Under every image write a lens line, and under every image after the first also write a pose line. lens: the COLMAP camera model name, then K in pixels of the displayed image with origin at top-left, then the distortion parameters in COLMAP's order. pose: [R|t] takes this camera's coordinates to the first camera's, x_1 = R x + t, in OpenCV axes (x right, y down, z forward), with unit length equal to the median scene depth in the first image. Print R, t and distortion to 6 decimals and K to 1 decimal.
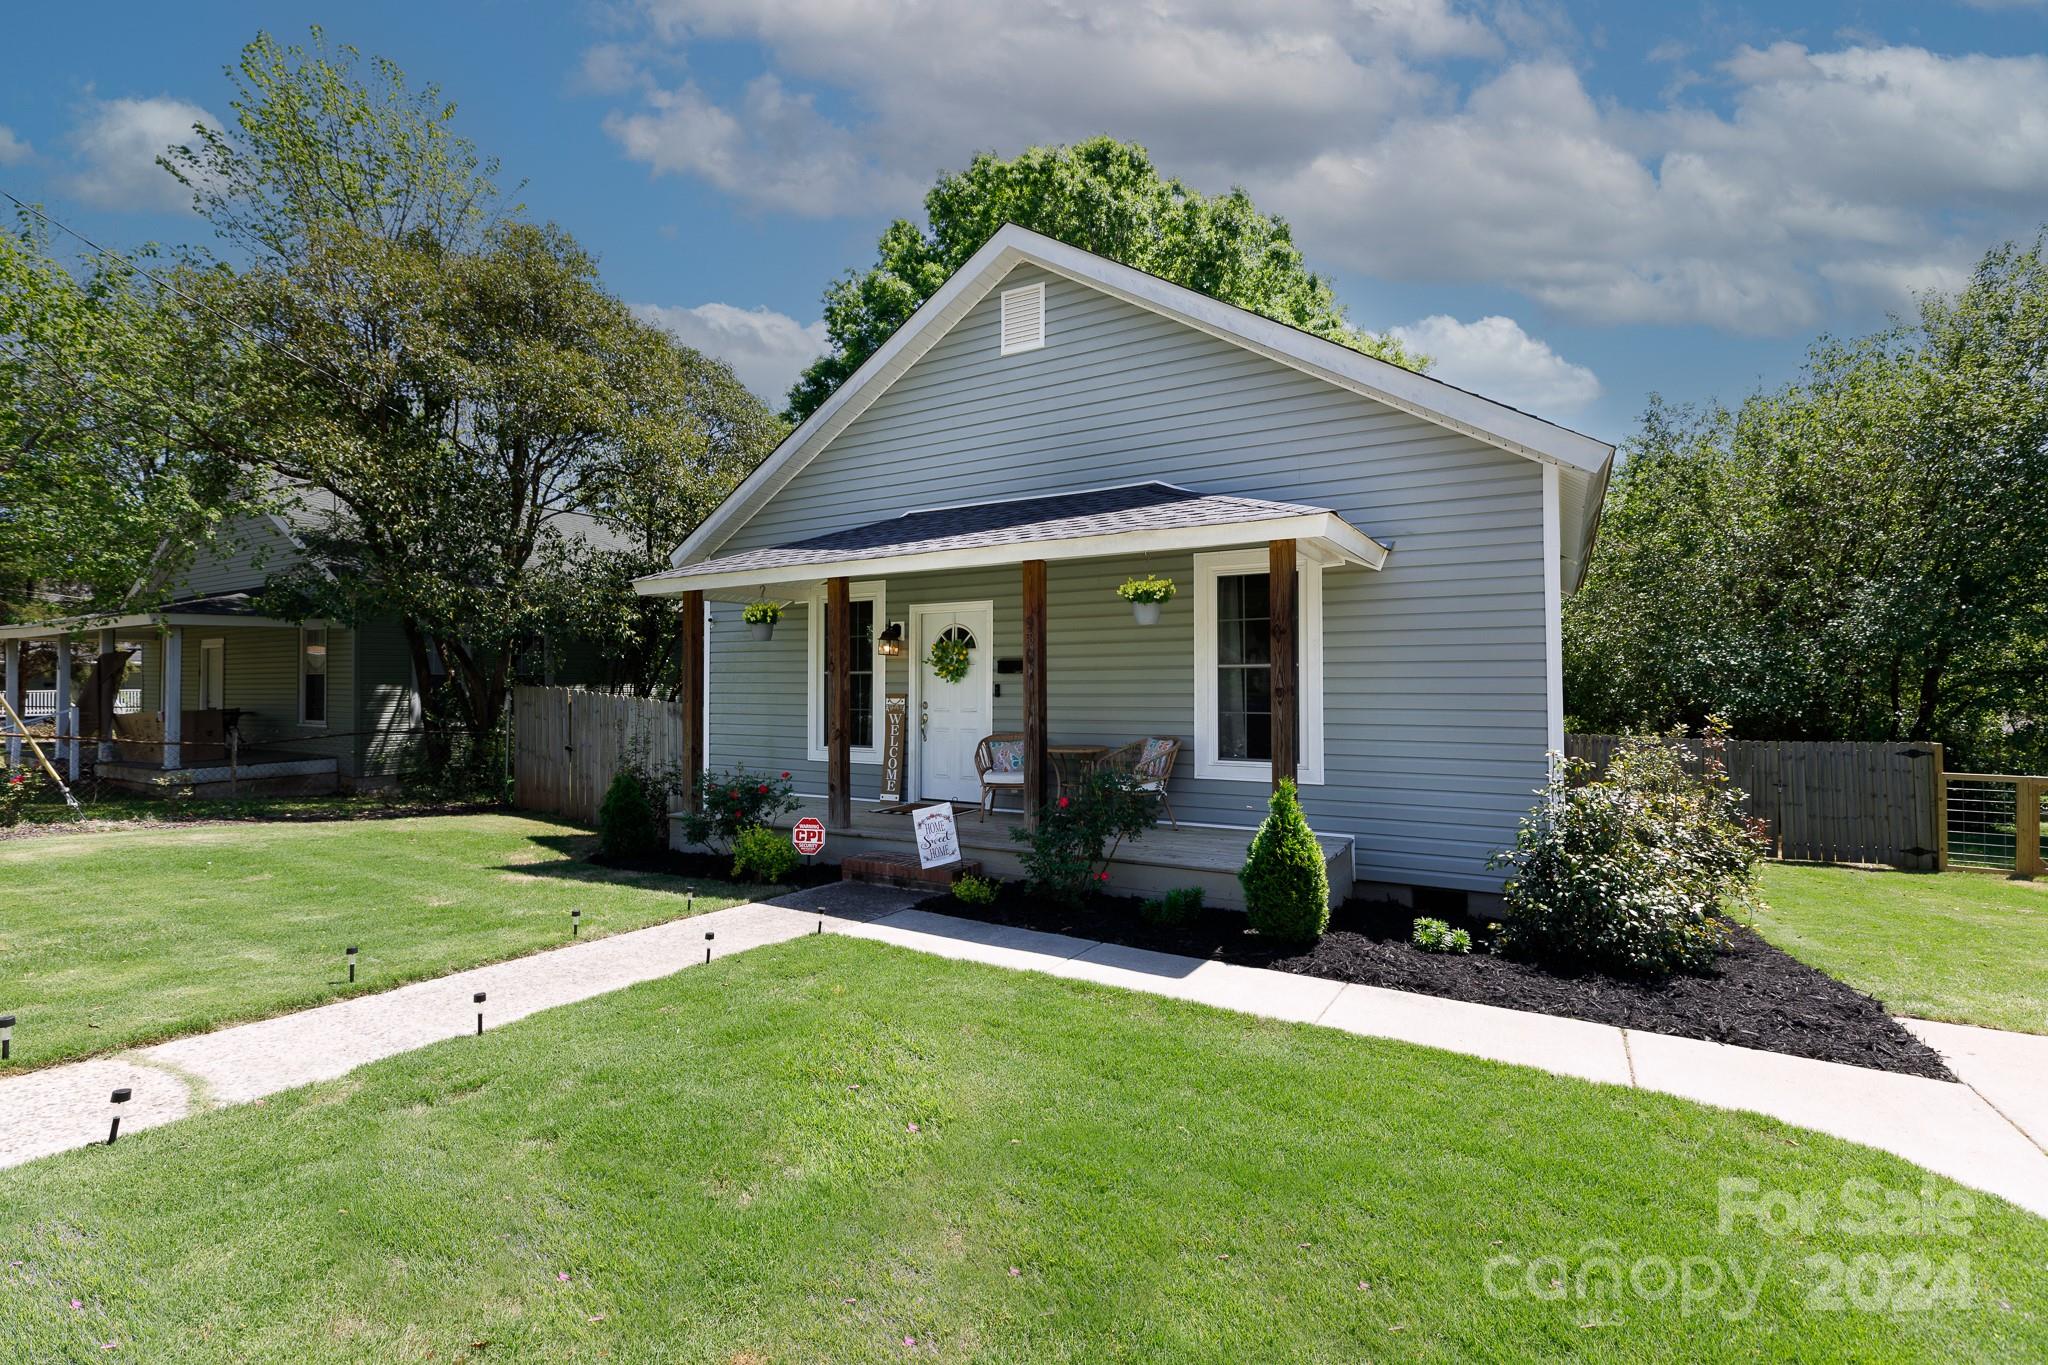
lens RADIAL K [[909.6, 0, 1024.2], [0, 909.6, 680.9], [0, 0, 1]] dist [0.000204, -0.000598]
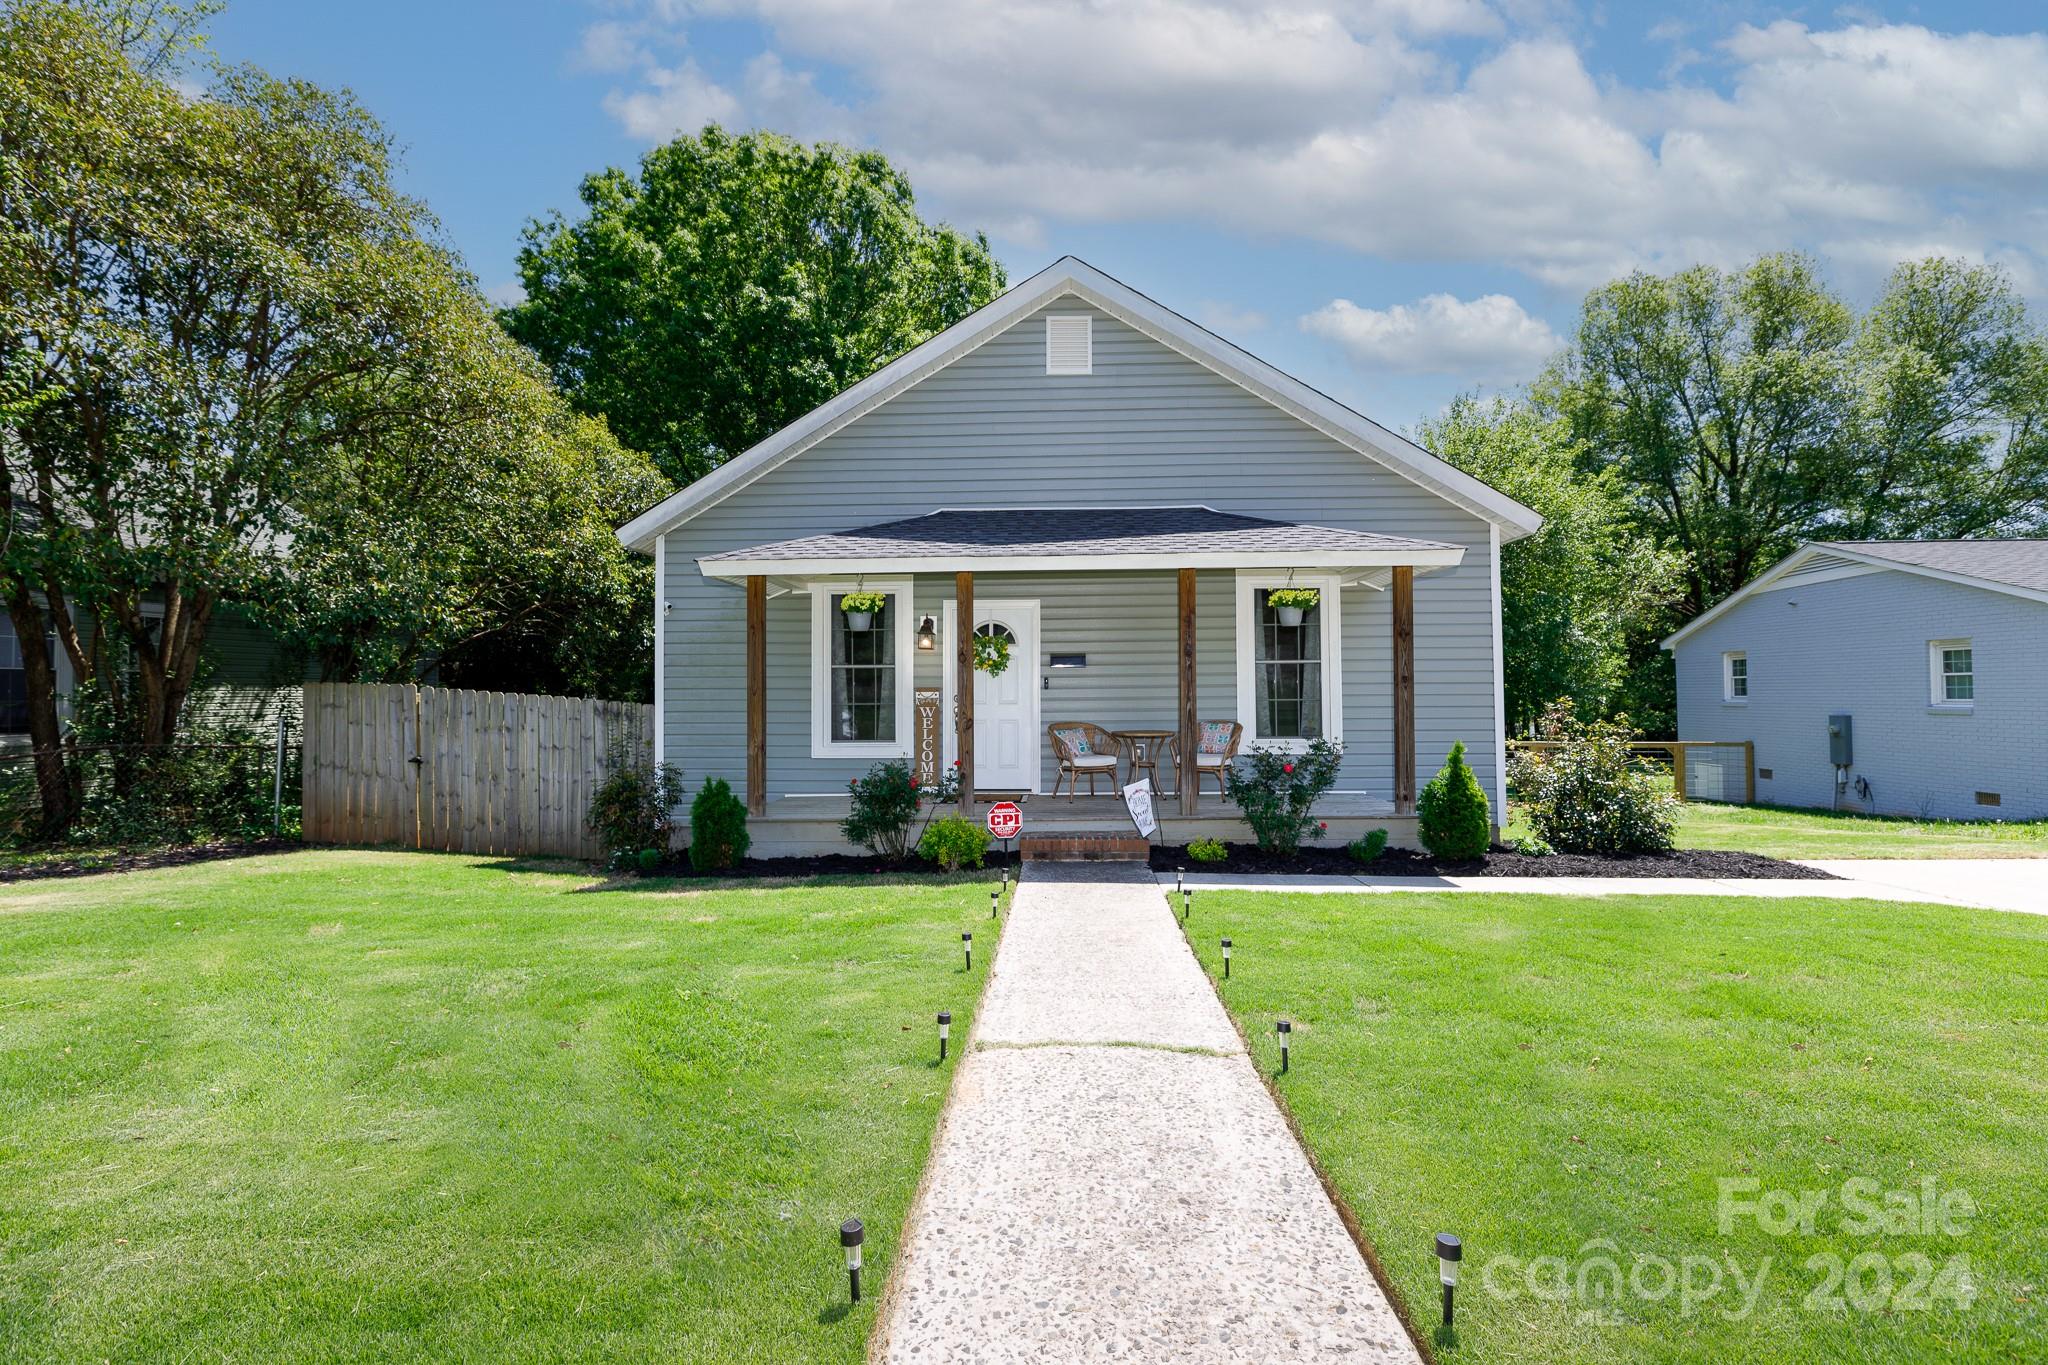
lens RADIAL K [[909.6, 0, 1025.3], [0, 909.6, 682.7], [0, 0, 1]] dist [0.000204, -0.000598]
pose [[0.879666, 0.002016, 0.475588, -0.547329], [0.001921, 0.999968, -0.007793, 0.017639], [-0.475588, 0.007769, 0.879634, 0.059605]]
